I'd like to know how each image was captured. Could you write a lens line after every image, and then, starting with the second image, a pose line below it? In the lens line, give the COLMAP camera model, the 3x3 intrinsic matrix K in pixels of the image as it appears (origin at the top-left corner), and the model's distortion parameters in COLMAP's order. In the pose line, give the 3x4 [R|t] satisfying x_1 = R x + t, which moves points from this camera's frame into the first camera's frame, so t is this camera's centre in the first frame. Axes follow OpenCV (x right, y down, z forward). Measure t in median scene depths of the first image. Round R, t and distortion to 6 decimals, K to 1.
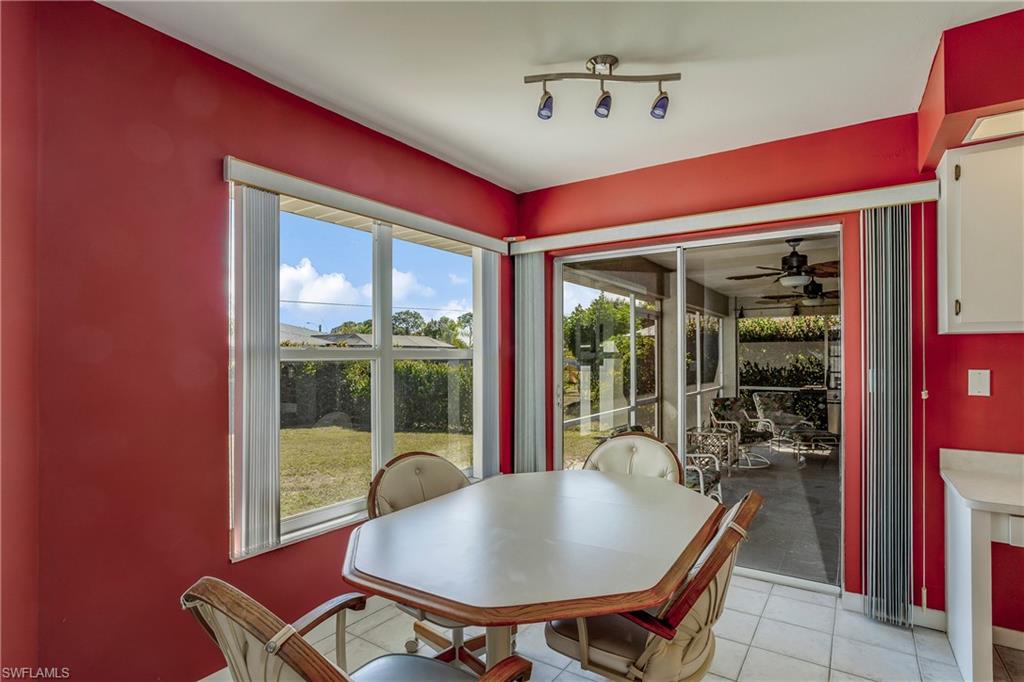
lens RADIAL K [[520.6, 0, 510.8], [0, 520.6, 352.5], [0, 0, 1]] dist [-0.002196, 0.001178]
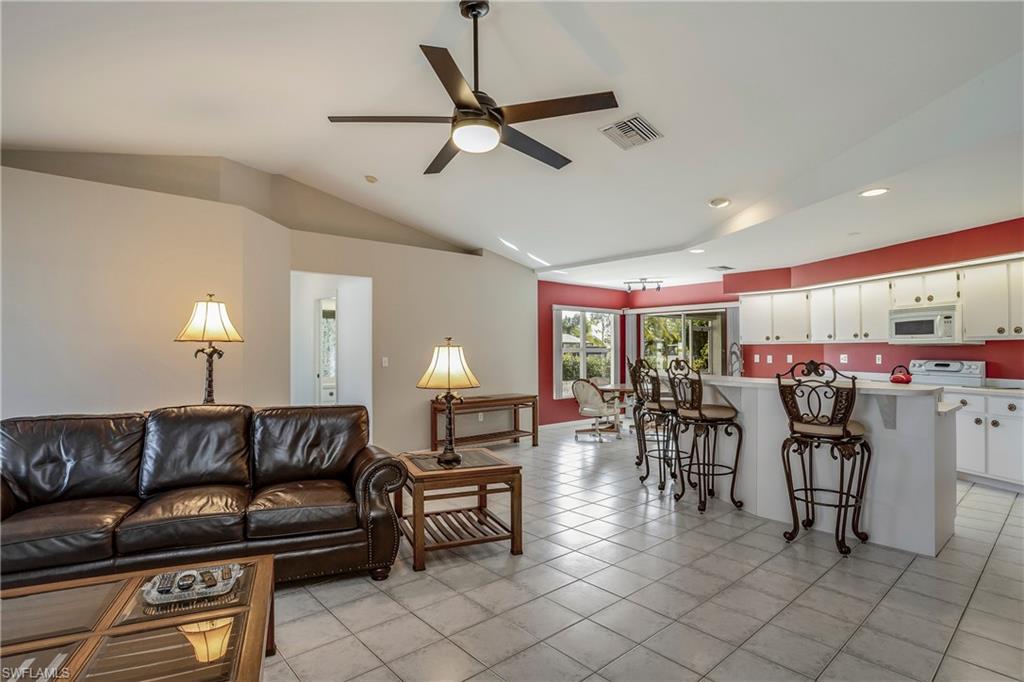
lens RADIAL K [[520.6, 0, 510.8], [0, 520.6, 352.5], [0, 0, 1]] dist [-0.002196, 0.001178]
pose [[0.968574, -0.003790, -0.248698, 0.053302], [0.006378, 0.999934, 0.009598, -0.008354], [0.248645, -0.010882, 0.968534, -0.917959]]
